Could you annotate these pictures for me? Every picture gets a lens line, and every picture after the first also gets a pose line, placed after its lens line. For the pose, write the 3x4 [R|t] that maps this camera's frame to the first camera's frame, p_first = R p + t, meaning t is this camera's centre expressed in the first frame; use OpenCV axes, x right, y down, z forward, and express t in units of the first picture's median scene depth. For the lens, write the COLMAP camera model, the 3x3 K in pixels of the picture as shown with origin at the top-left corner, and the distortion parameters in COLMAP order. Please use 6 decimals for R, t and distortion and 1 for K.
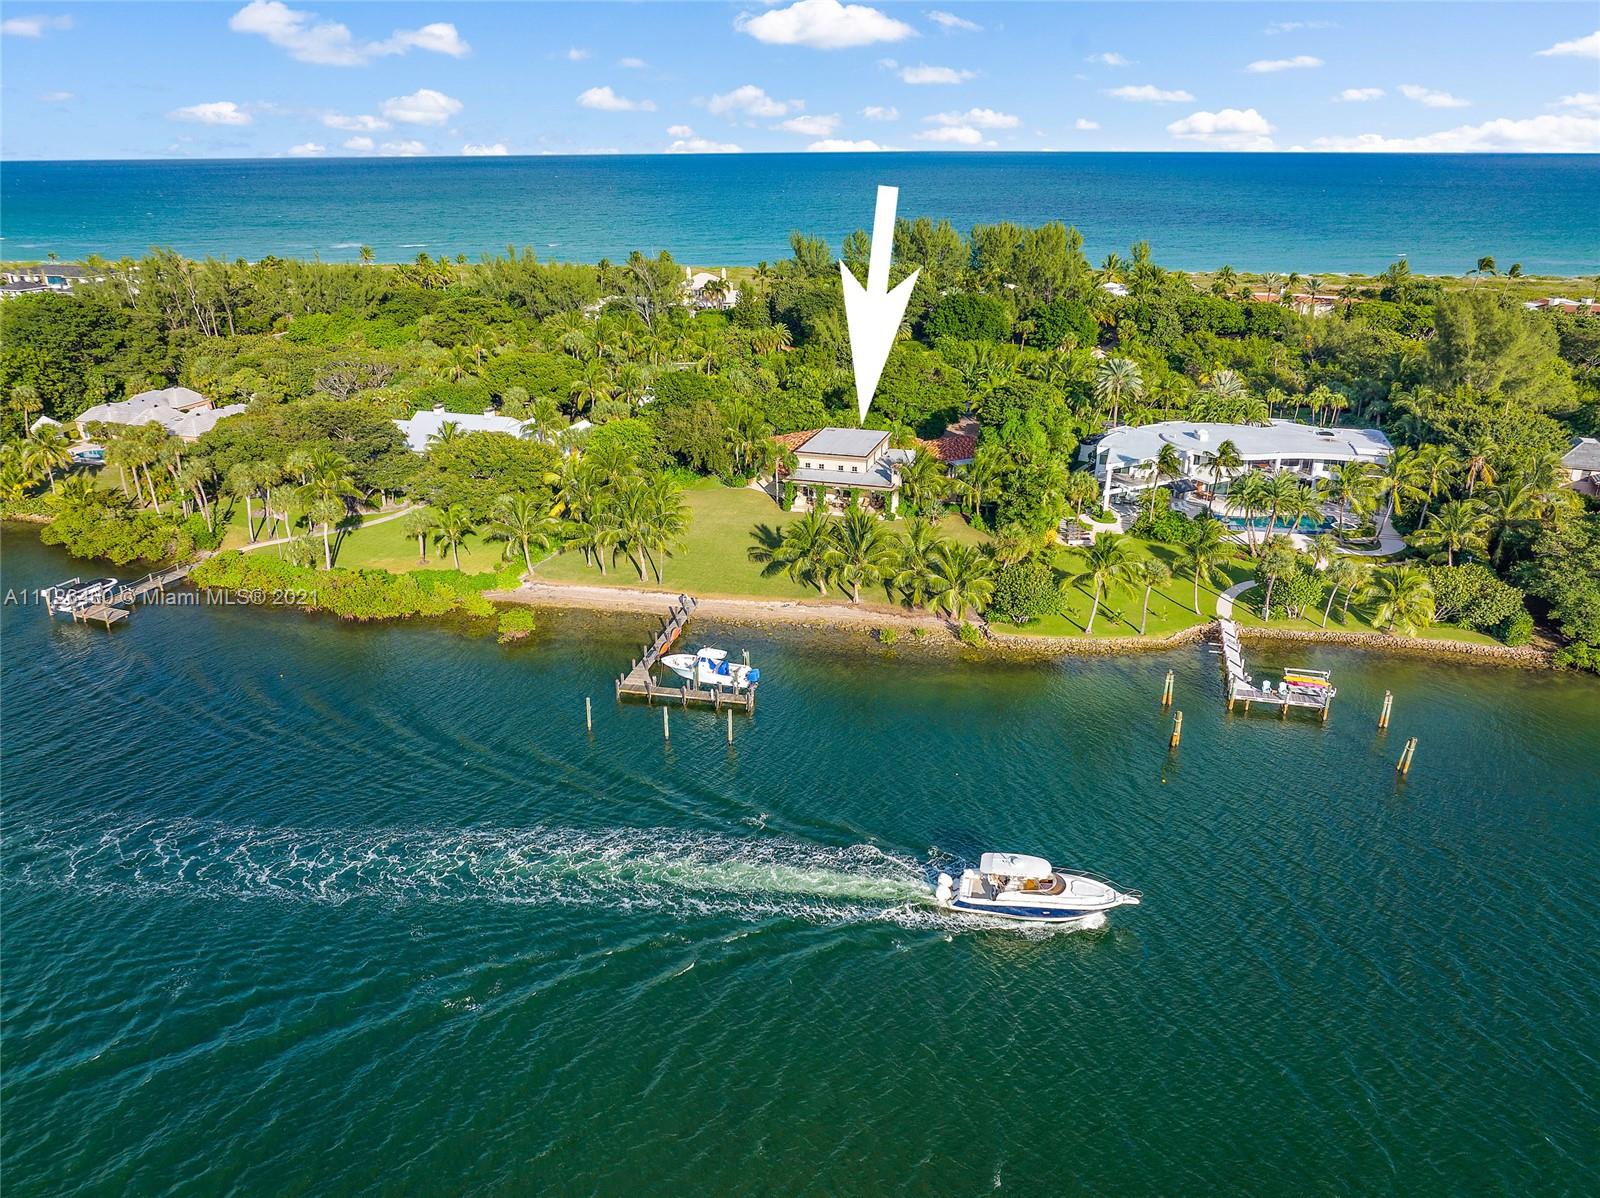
lens RADIAL K [[1137.4, 0, 802.5], [0, 1137.4, 597.9], [0, 0, 1]] dist [-0.013716, -0.002699]
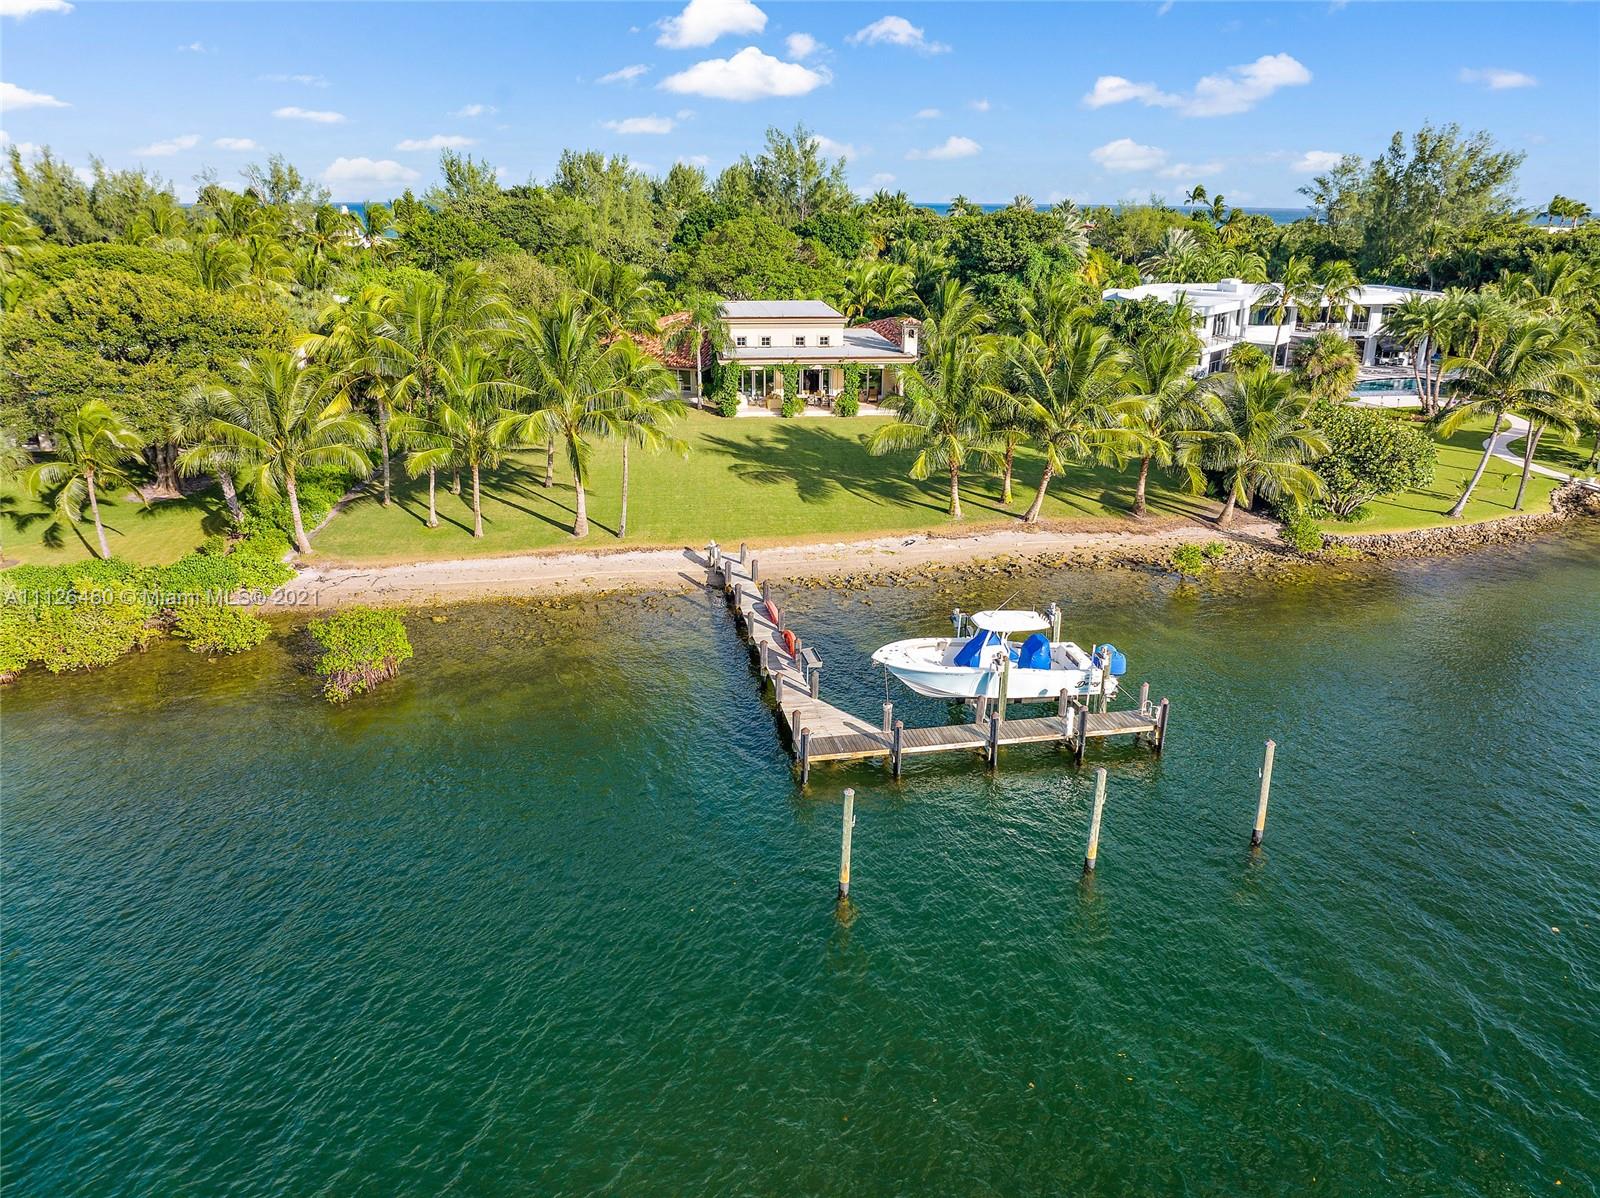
lens RADIAL K [[1137.4, 0, 802.1], [0, 1137.4, 600.1], [0, 0, 1]] dist [-0.013716, -0.002699]
pose [[0.920789, -0.125368, 0.369364, -0.238398], [0.139081, 0.990224, -0.010620, 0.029804], [-0.364422, 0.061150, 0.929224, 0.554259]]
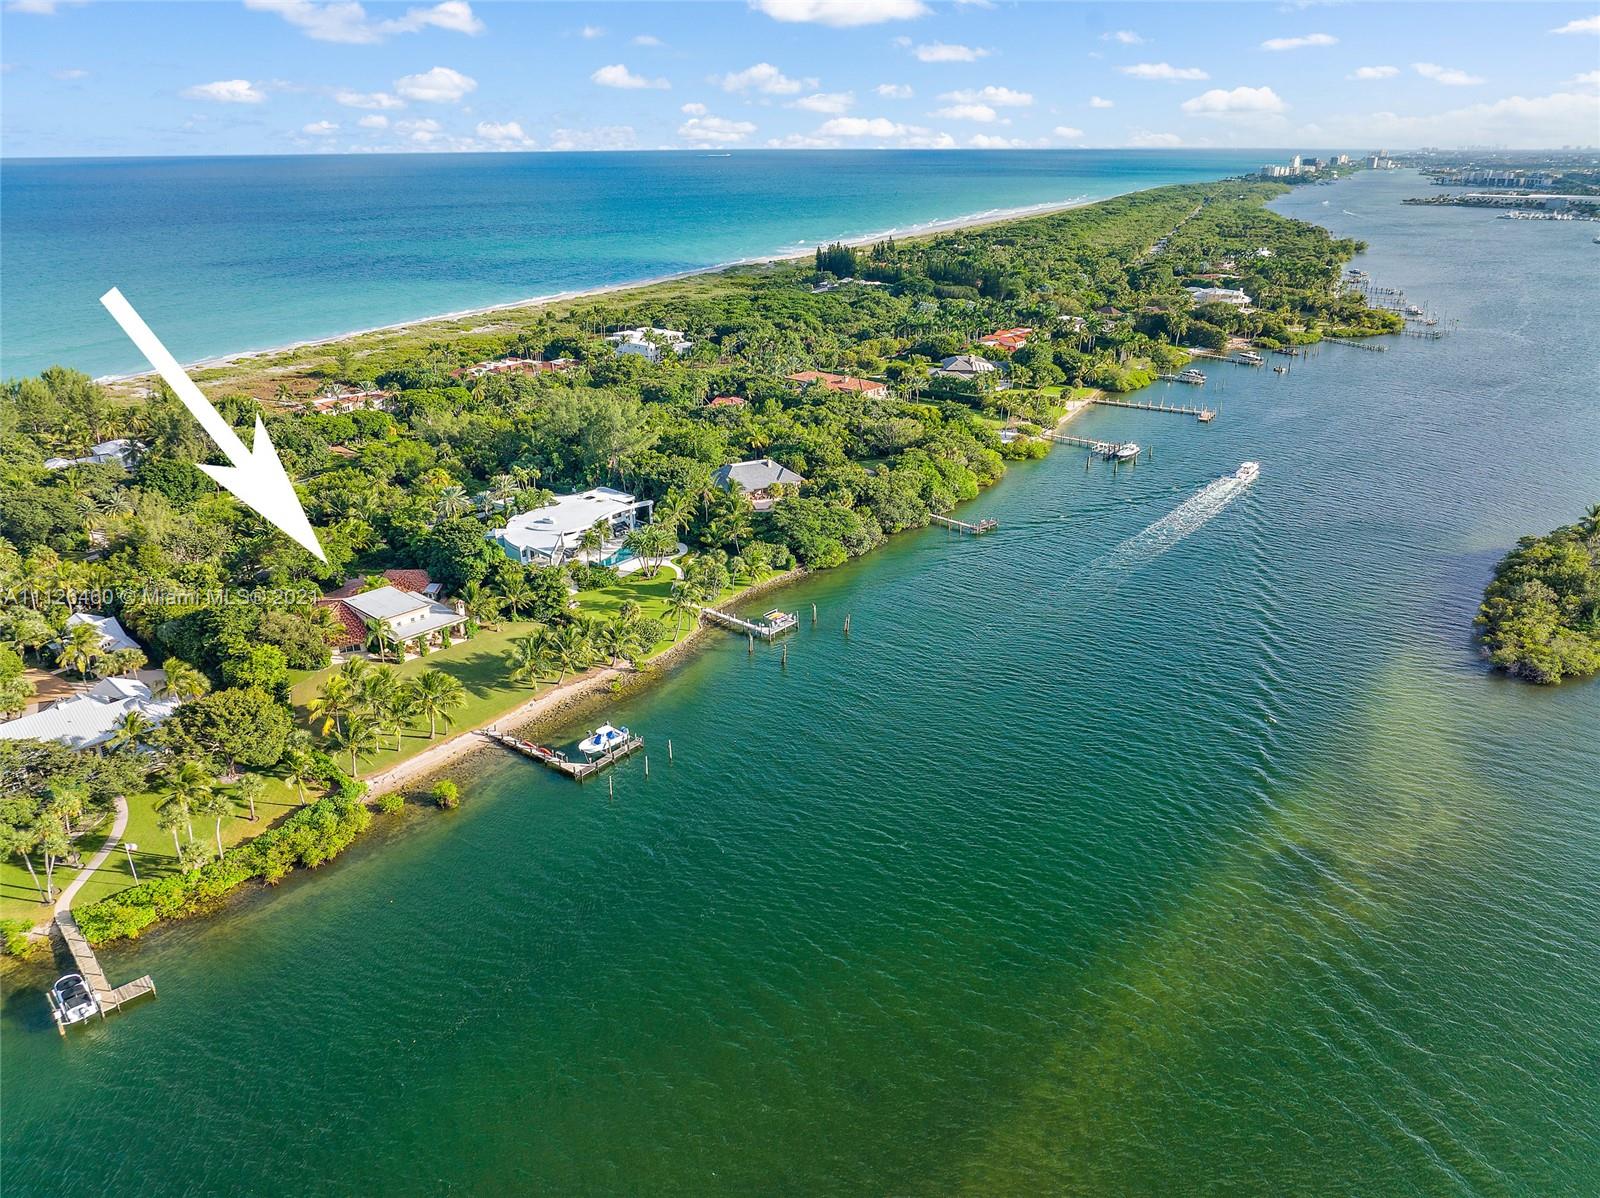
lens RADIAL K [[1137.4, 0, 799.7], [0, 1137.4, 599.4], [0, 0, 1]] dist [-0.013716, -0.002699]
pose [[0.439945, -0.337759, 0.832086, -1.026994], [0.333653, 0.921725, 0.197734, -0.288843], [-0.833741, 0.190636, 0.518203, -0.083043]]
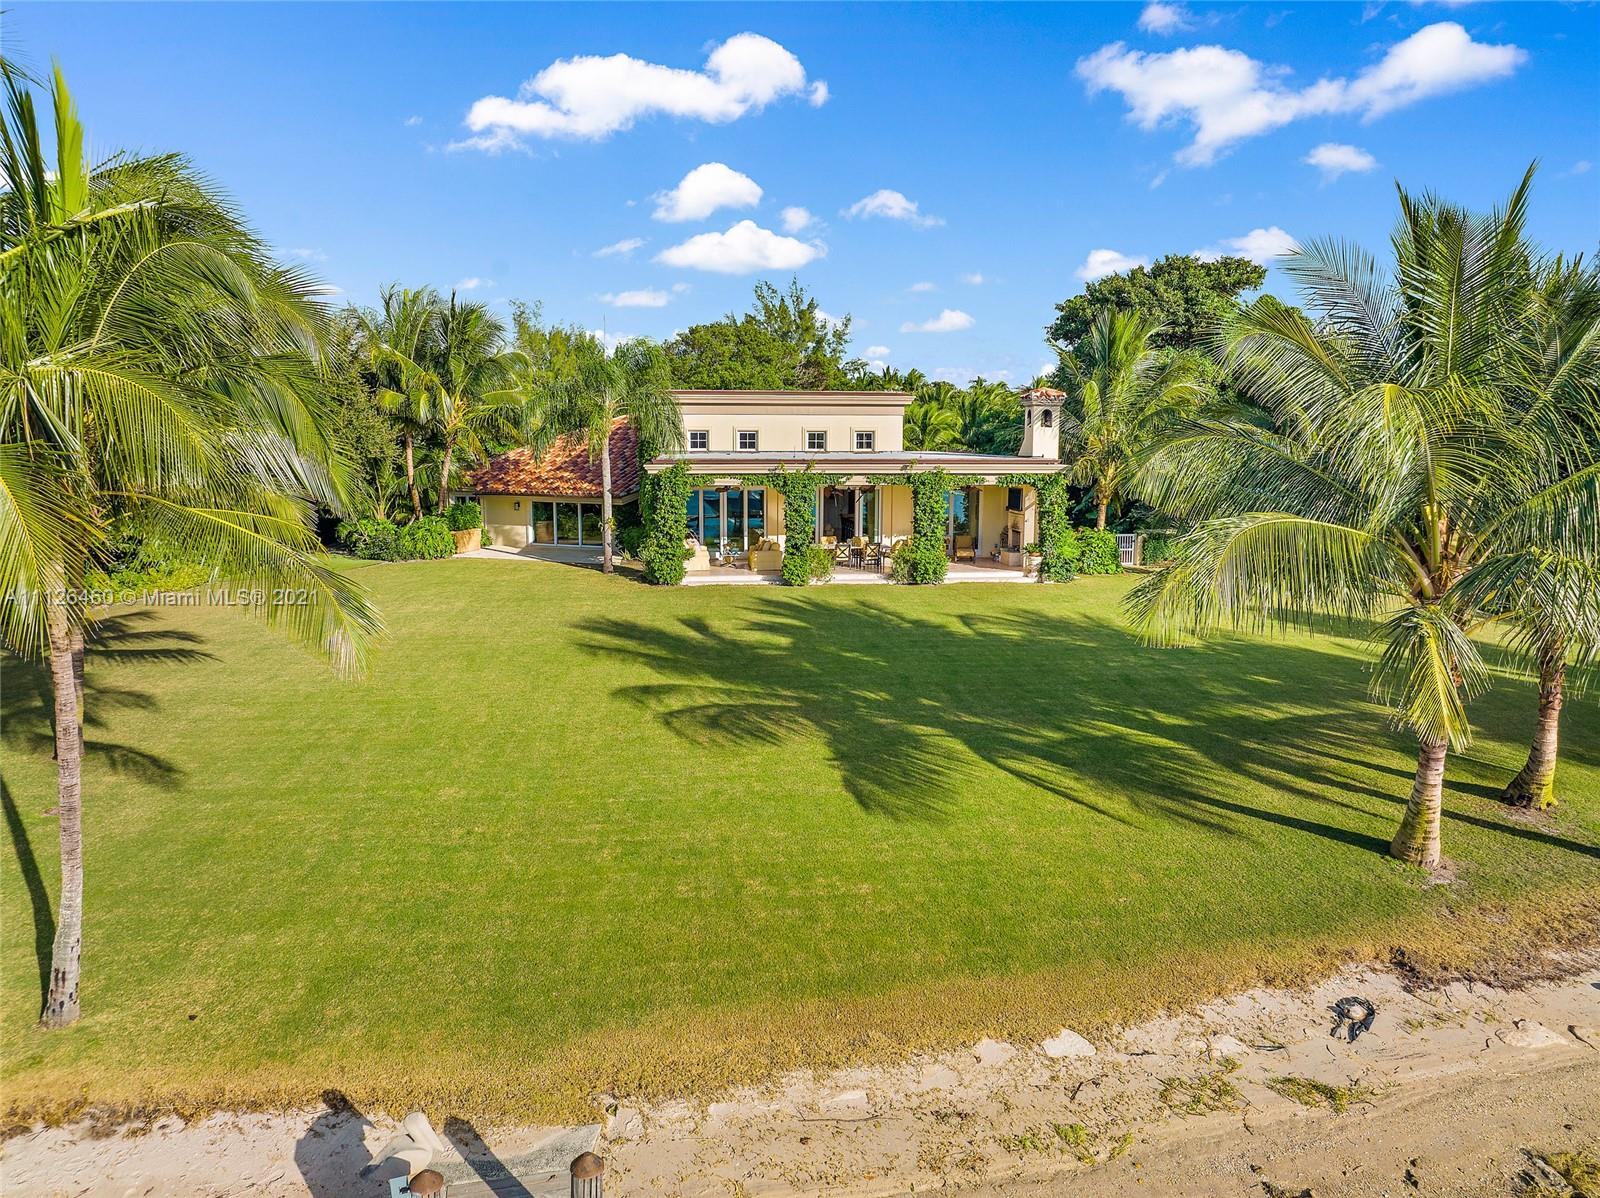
lens RADIAL K [[1137.4, 0, 805.6], [0, 1137.4, 597.8], [0, 0, 1]] dist [-0.013716, -0.002699]
pose [[0.915635, -0.054585, 0.398288, -0.105184], [0.146690, 0.967793, -0.204593, -0.018328], [-0.374292, 0.245757, 0.894152, 0.898038]]
